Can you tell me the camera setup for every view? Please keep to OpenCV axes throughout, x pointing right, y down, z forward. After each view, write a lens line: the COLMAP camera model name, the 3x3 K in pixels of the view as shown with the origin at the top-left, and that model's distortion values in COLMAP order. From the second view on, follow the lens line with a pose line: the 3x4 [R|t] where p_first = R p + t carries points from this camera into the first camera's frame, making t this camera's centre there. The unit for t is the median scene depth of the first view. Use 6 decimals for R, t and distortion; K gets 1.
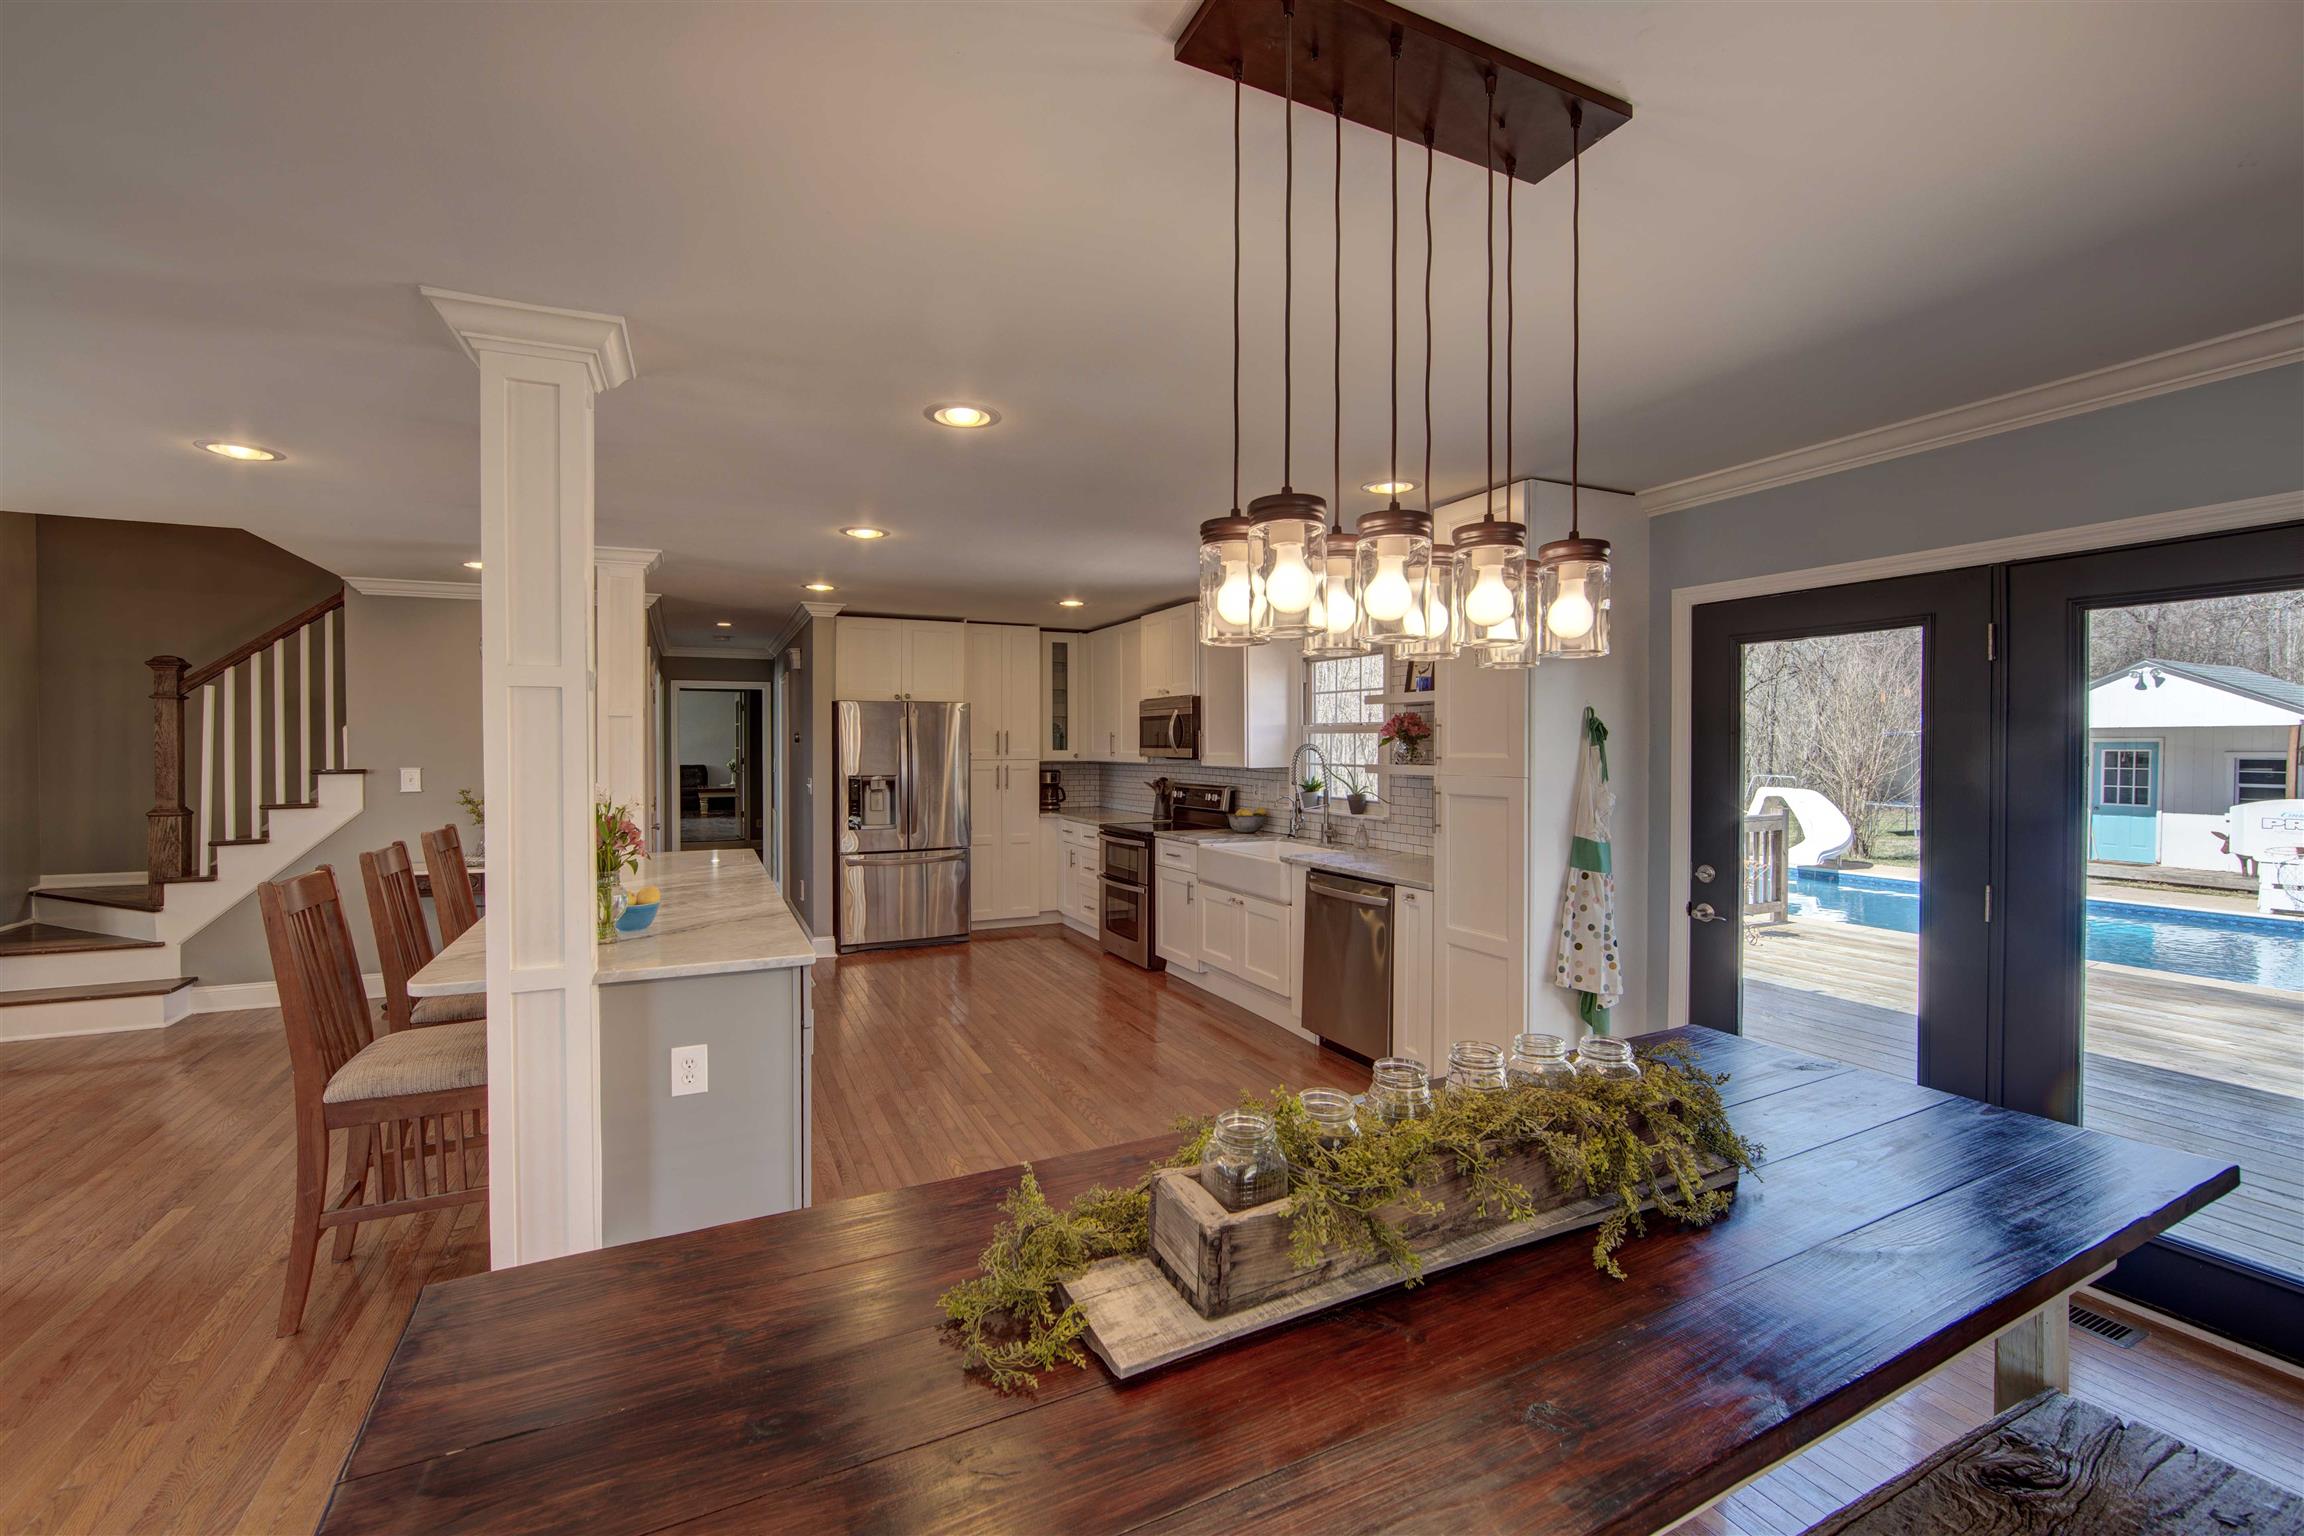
lens RADIAL K [[937.9, 0, 1159.1], [0, 937.9, 758.9], [0, 0, 1]] dist [-0.002147, 0.000042]
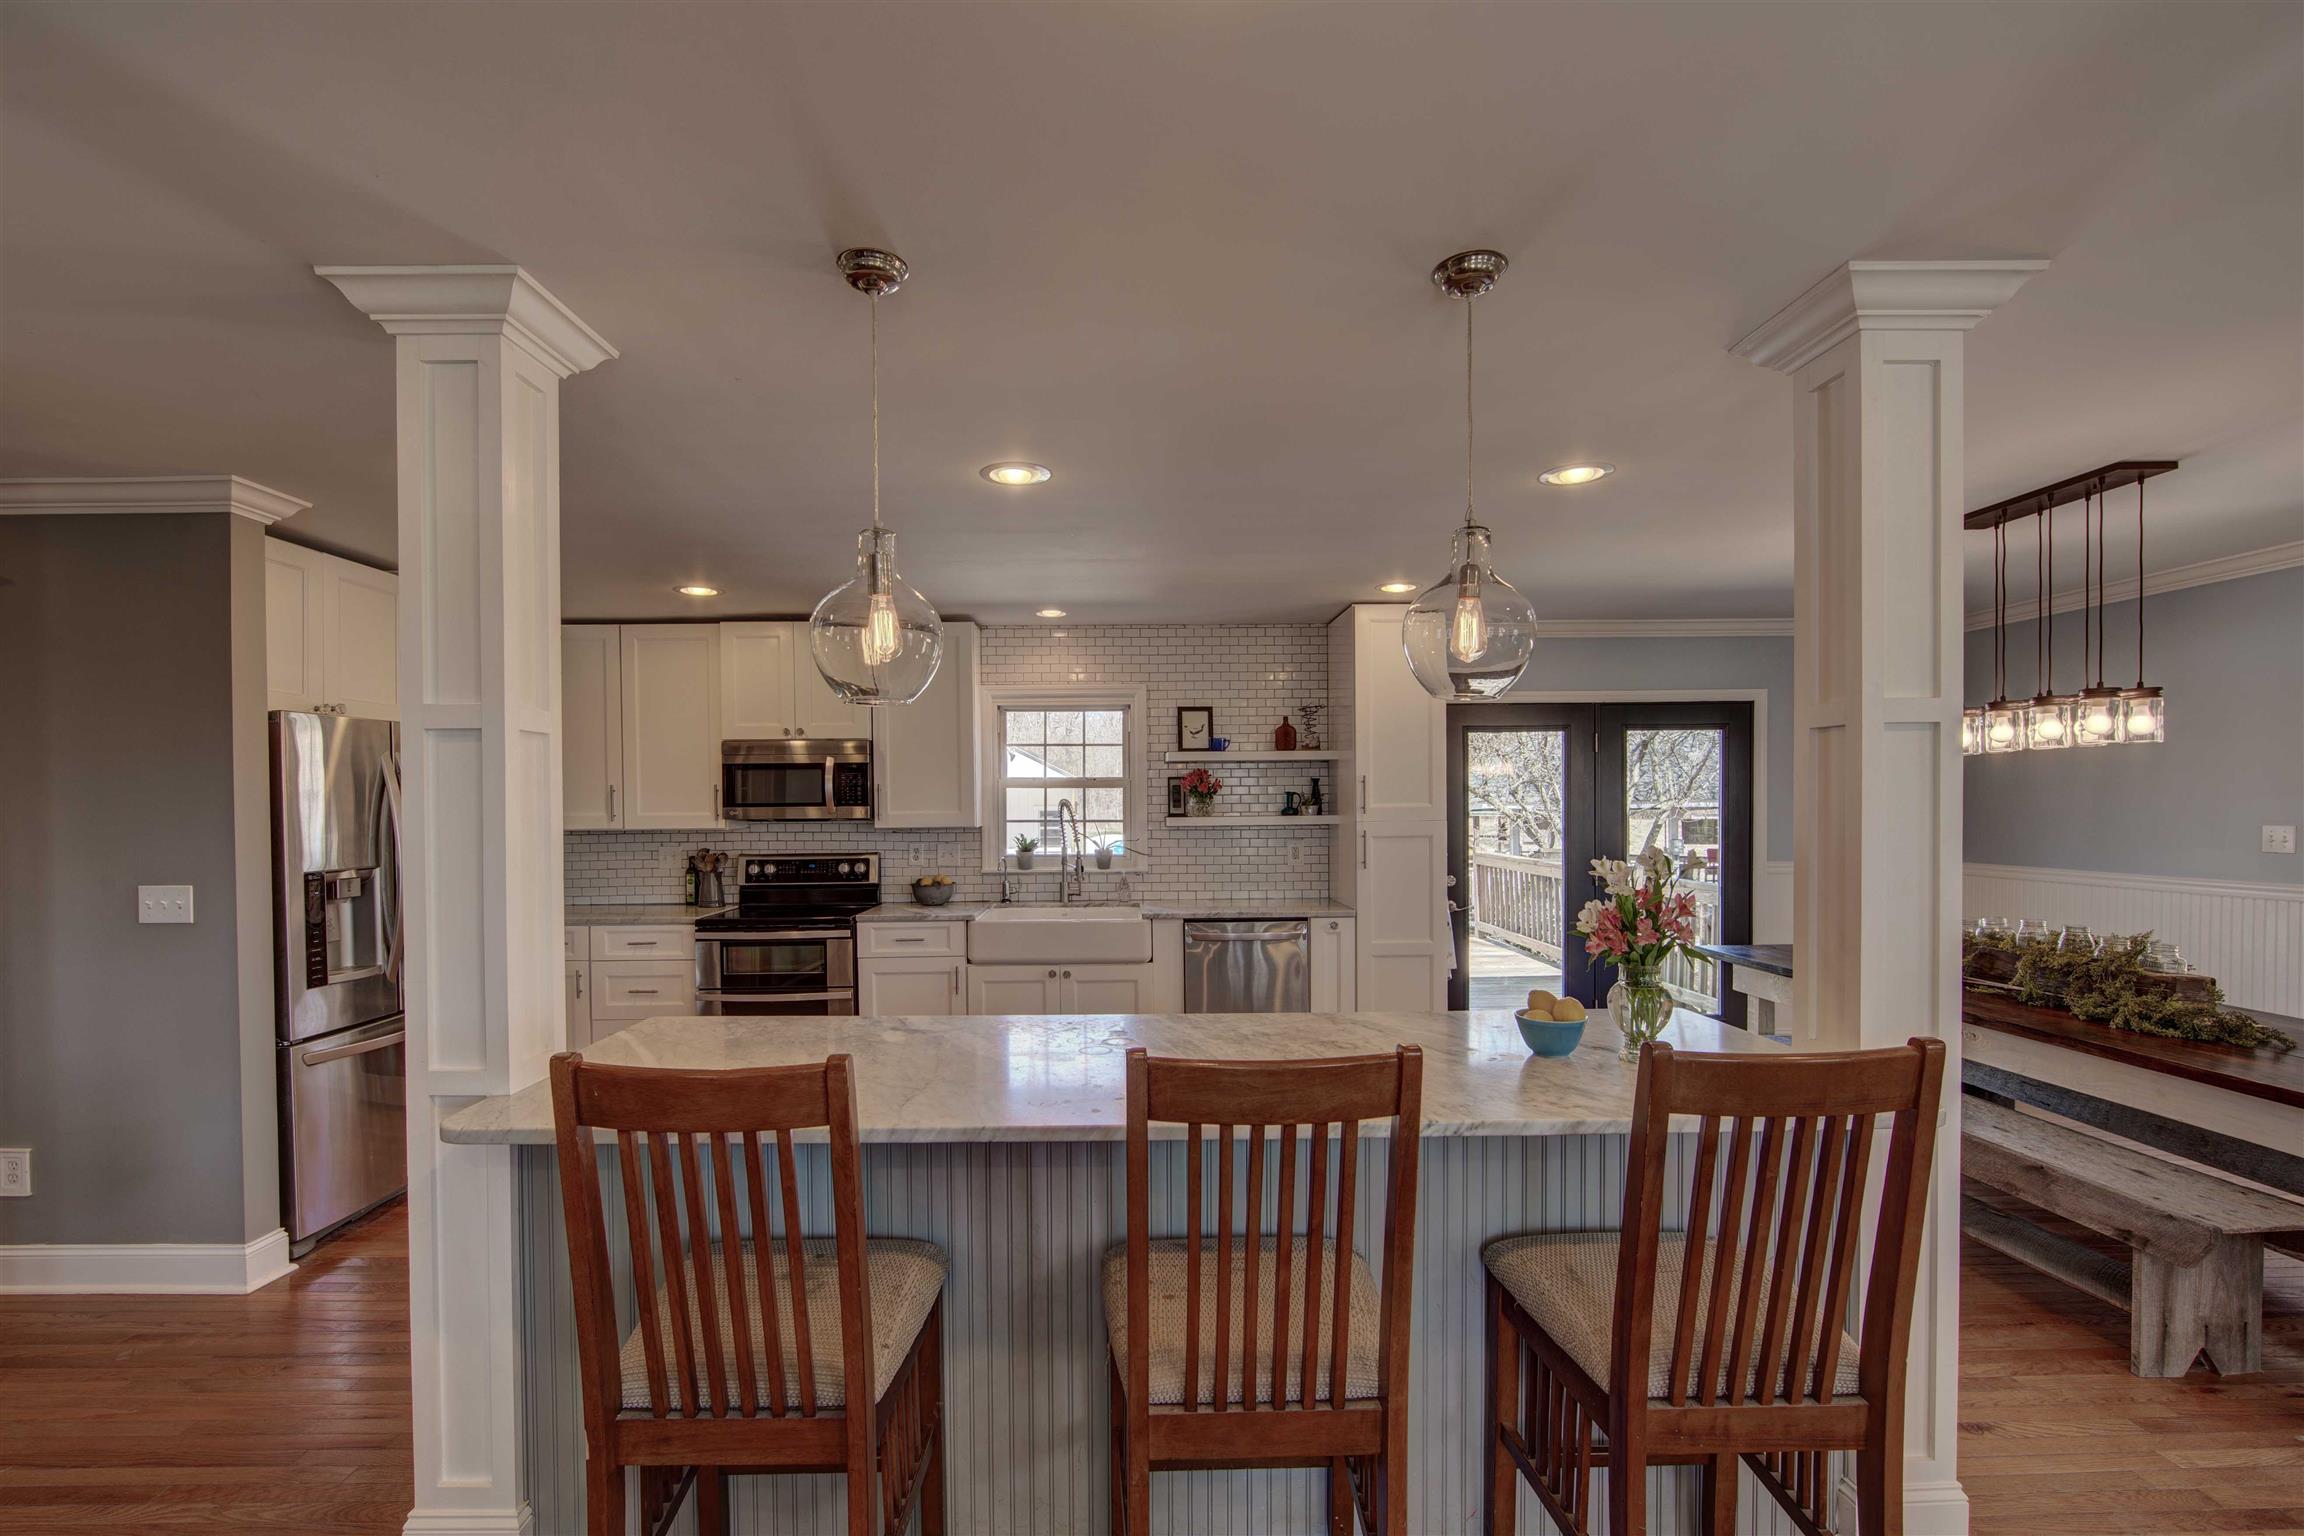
lens RADIAL K [[1009.0, 0, 1121.5], [0, 1009.0, 819.0], [0, 0, 1]] dist [-0.008123, 0.000304]
pose [[0.428361, -0.020944, 0.903365, -0.776448], [0.023024, 0.999660, 0.012260, -0.007275], [-0.903315, 0.015547, 0.428697, 0.540527]]
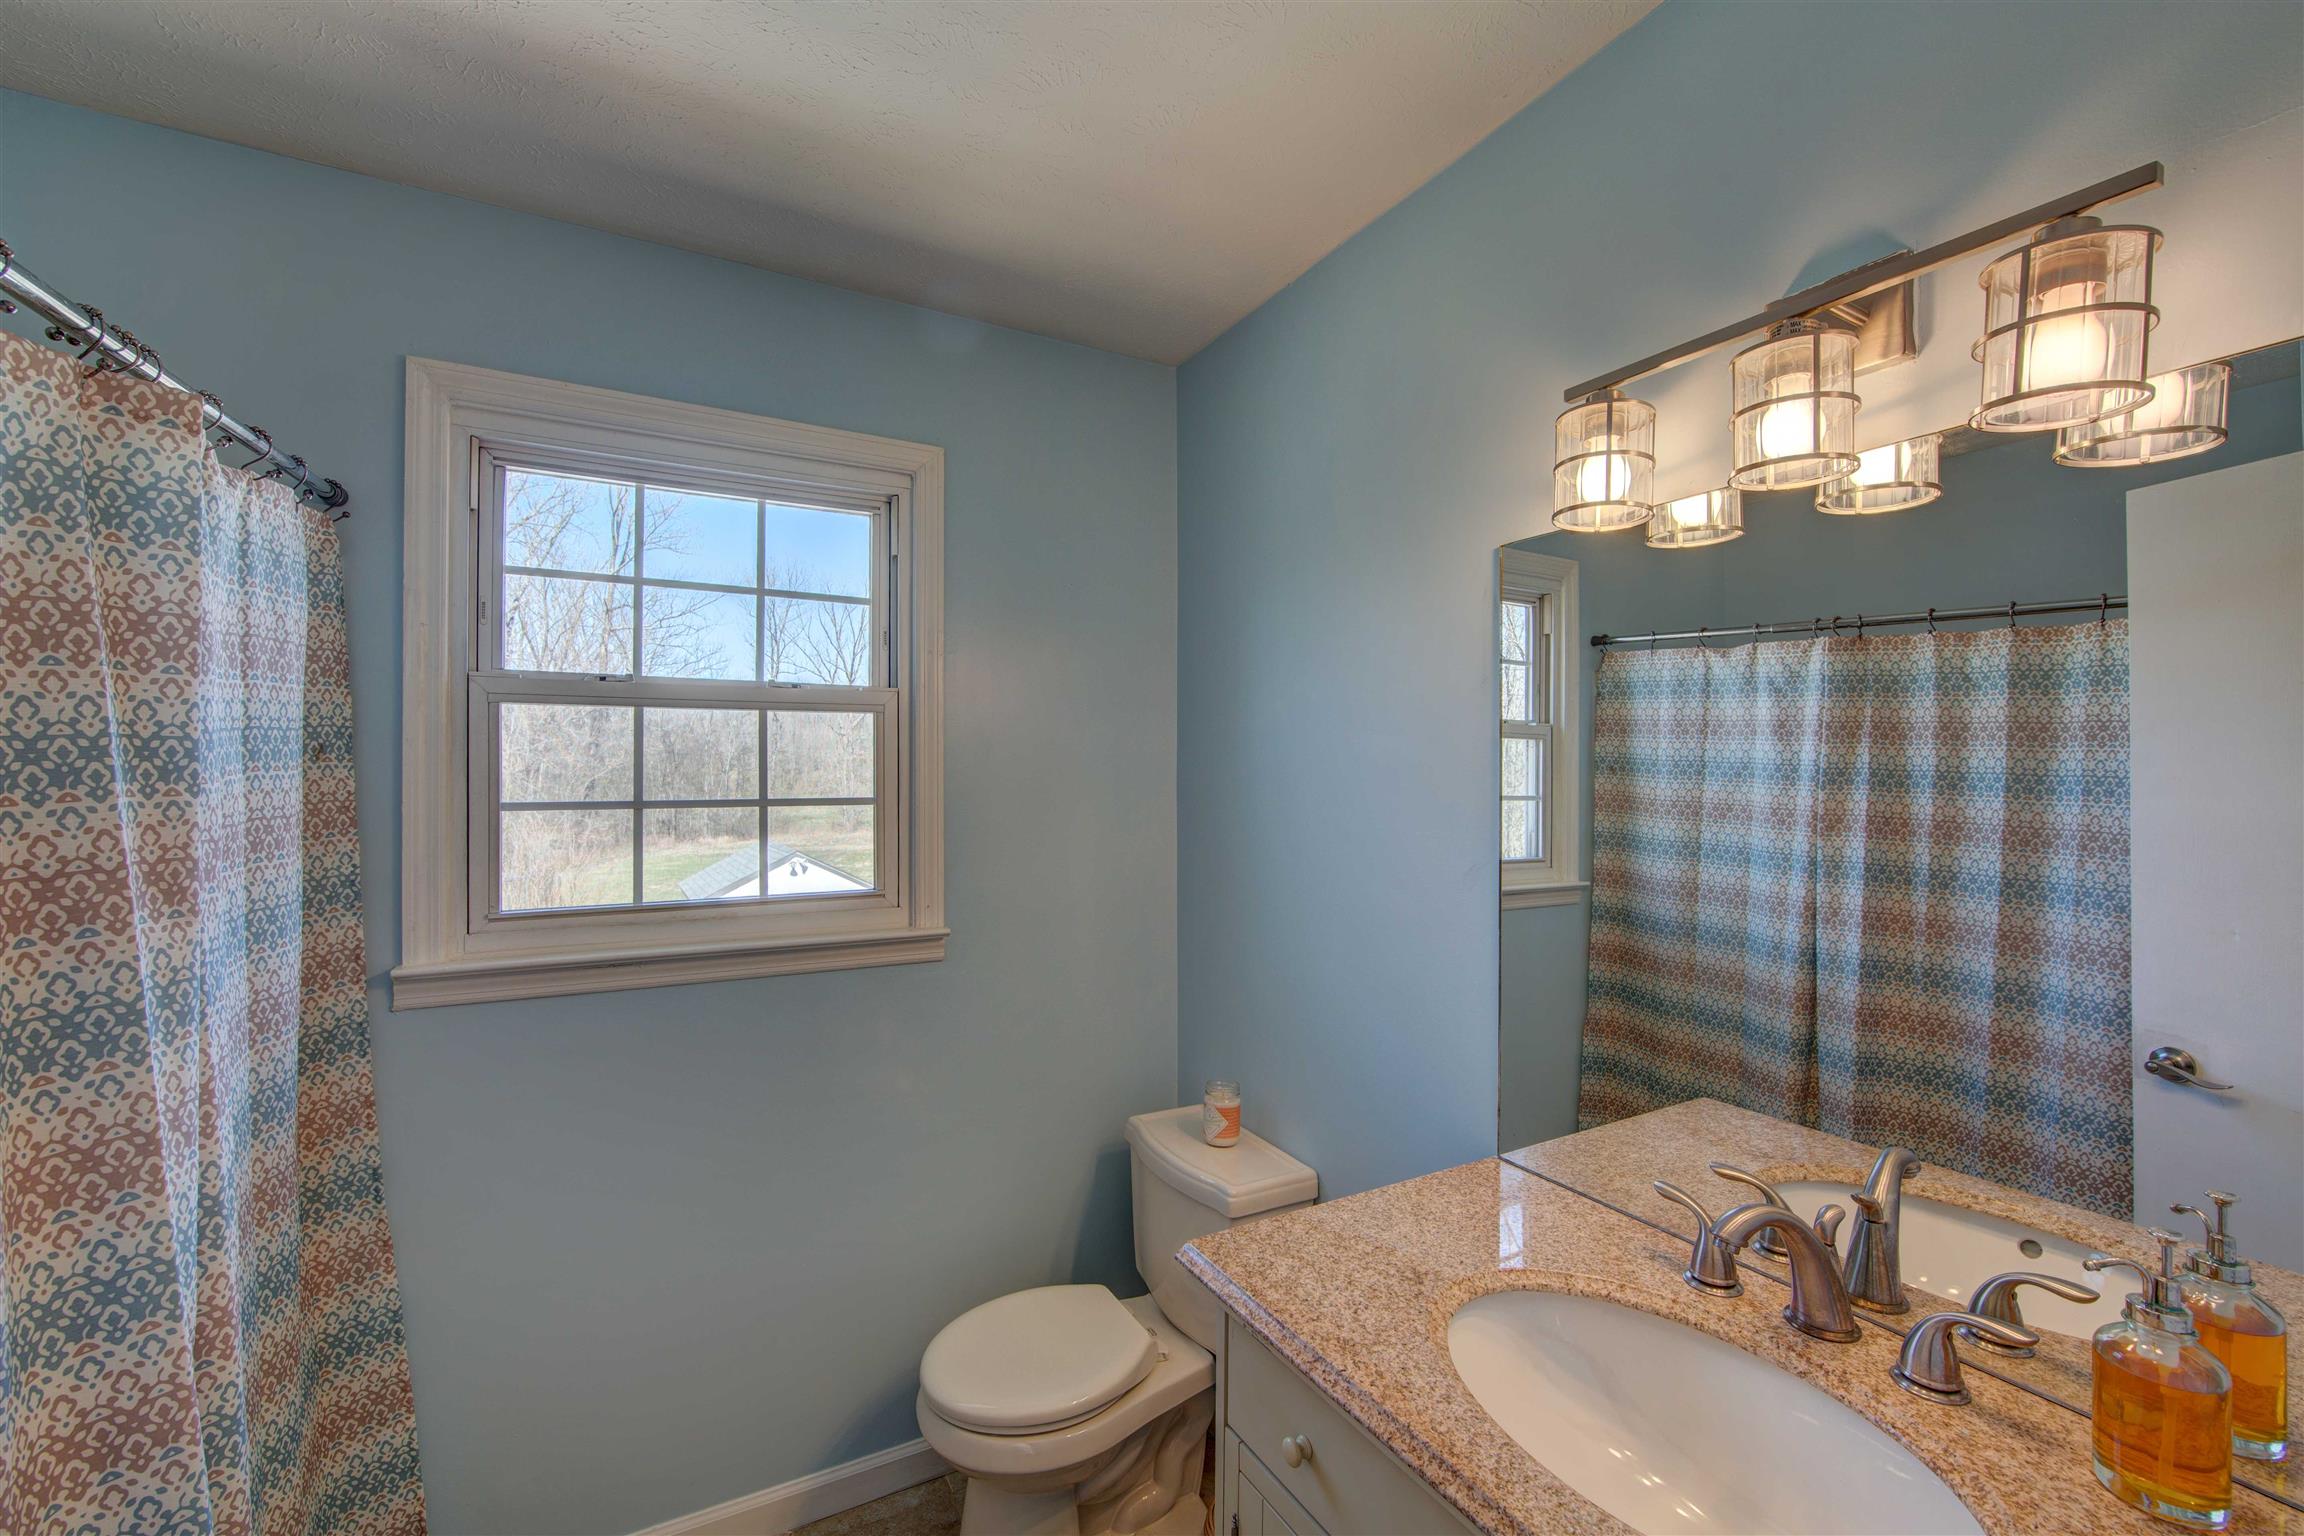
lens RADIAL K [[937.9, 0, 1159.1], [0, 937.9, 758.9], [0, 0, 1]] dist [-0.002147, 0.000042]
pose [[-0.055800, 0.005179, 0.998429, -0.162963], [0.014222, 0.999889, -0.004392, -0.006273], [-0.998341, 0.013954, -0.055868, 0.921312]]
